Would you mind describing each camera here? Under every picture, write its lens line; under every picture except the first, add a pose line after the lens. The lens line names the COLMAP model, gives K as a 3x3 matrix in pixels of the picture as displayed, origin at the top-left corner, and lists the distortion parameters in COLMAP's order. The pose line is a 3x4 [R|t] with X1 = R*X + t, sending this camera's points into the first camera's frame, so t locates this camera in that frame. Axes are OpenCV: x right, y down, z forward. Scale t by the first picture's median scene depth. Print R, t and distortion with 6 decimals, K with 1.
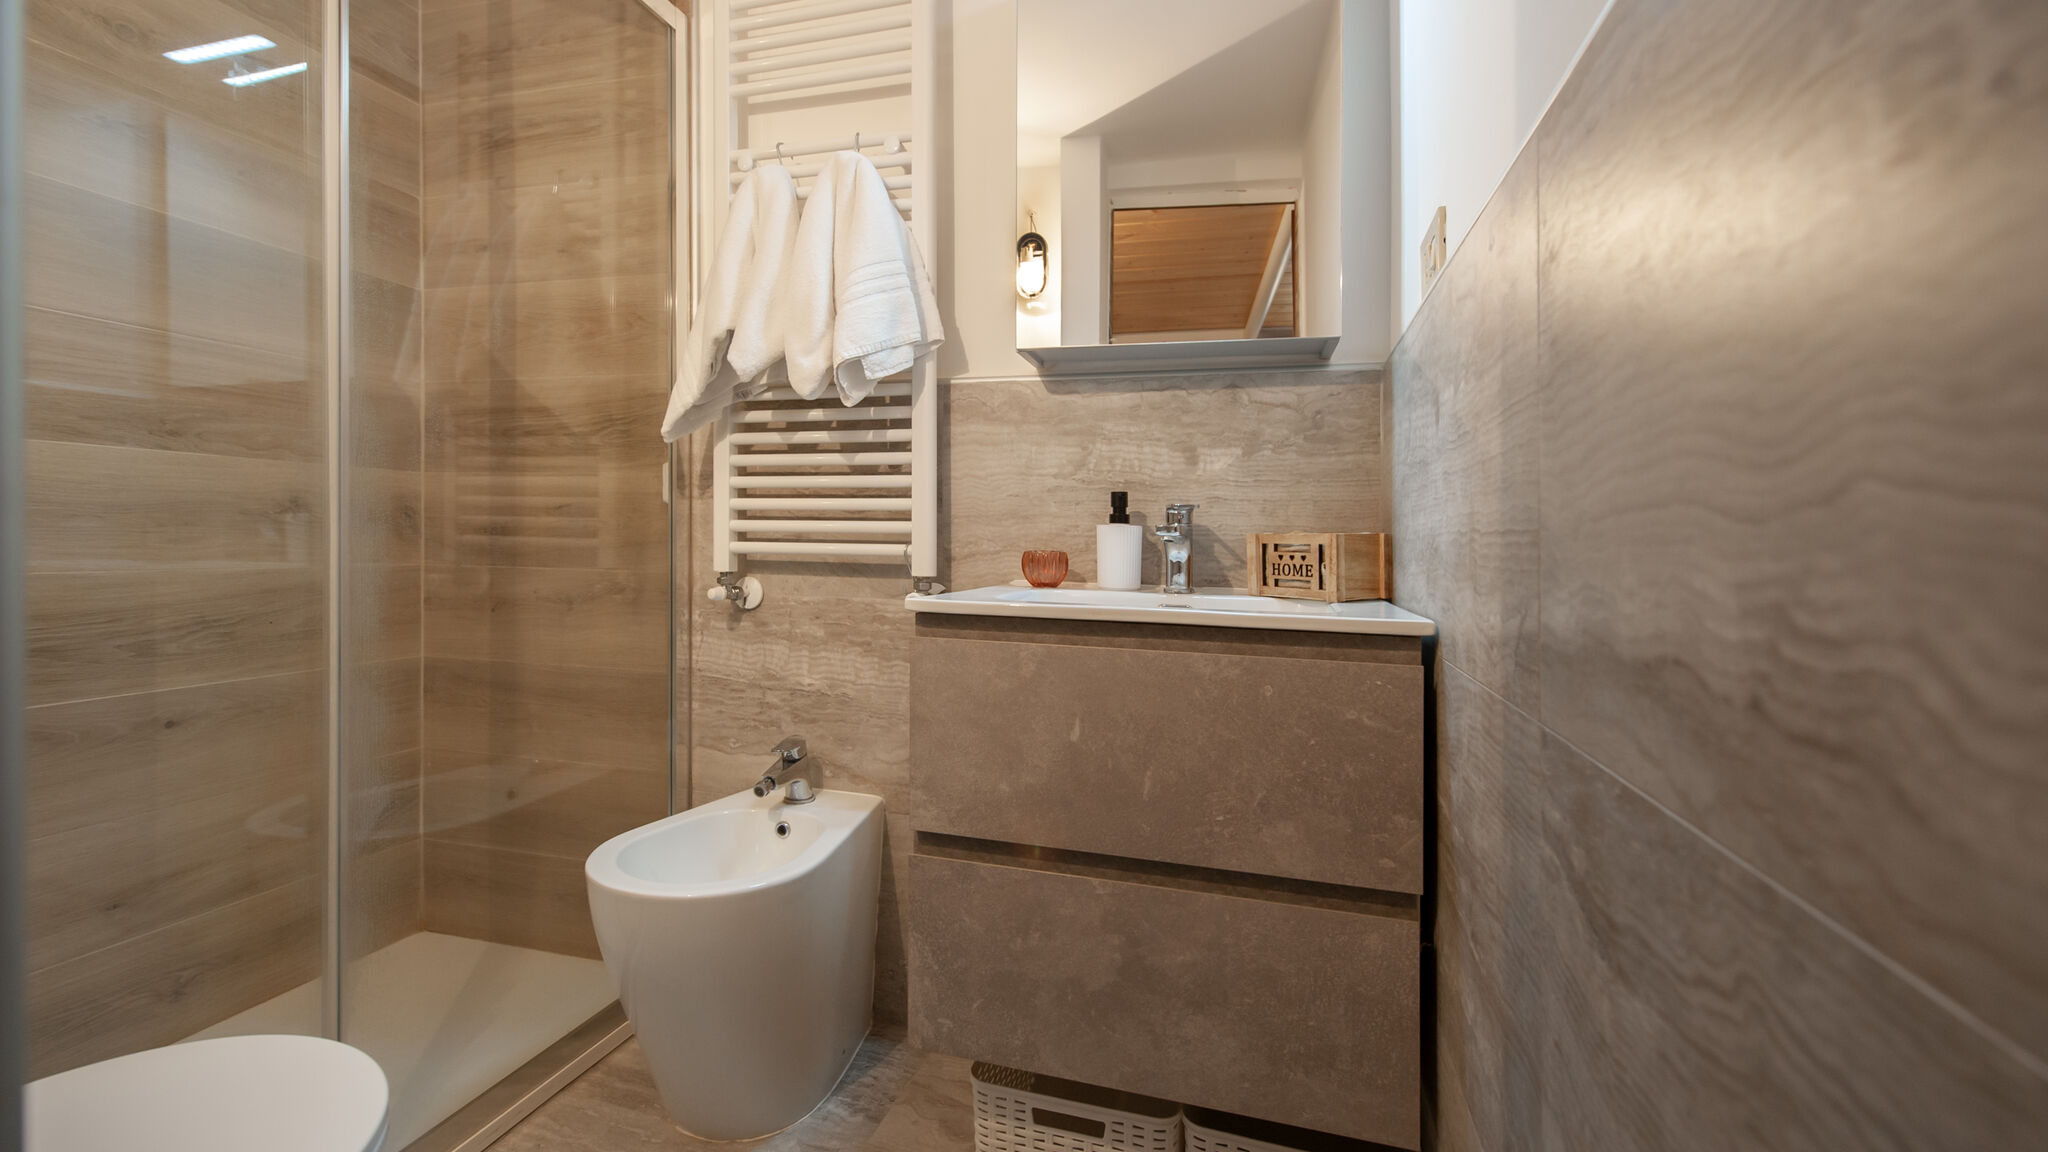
lens RADIAL K [[871.2, 0, 1120.7], [0, 871.2, 530.5], [0, 0, 1]] dist [0.018904, -0.002308]
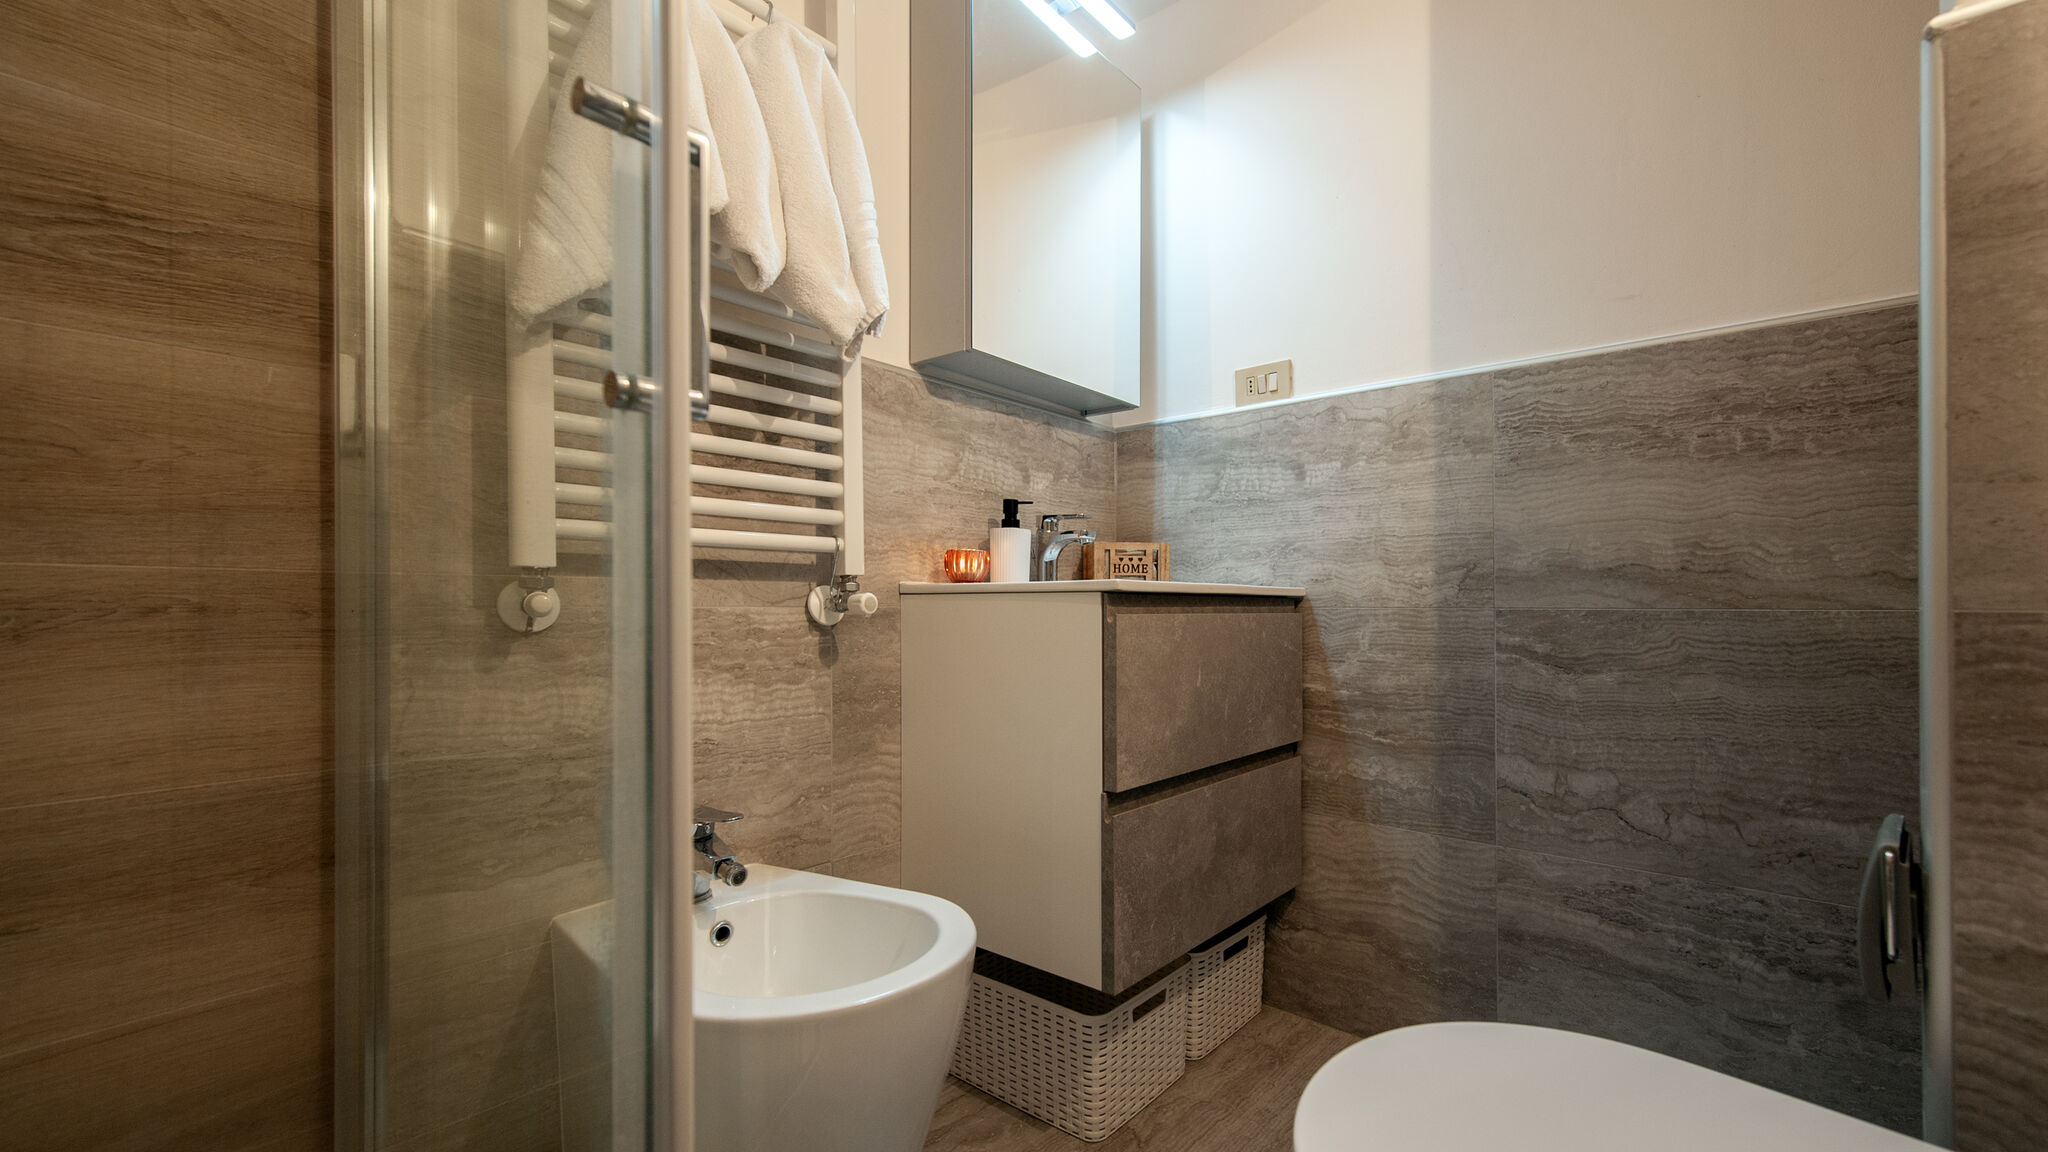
lens RADIAL K [[871.2, 0, 1034.0], [0, 871.2, 588.9], [0, 0, 1]] dist [0.018904, -0.002308]
pose [[0.390254, 0.004941, 0.920694, -0.960214], [0.002828, 0.999974, -0.006565, 0.073070], [-0.920703, 0.005166, 0.390230, 0.506761]]
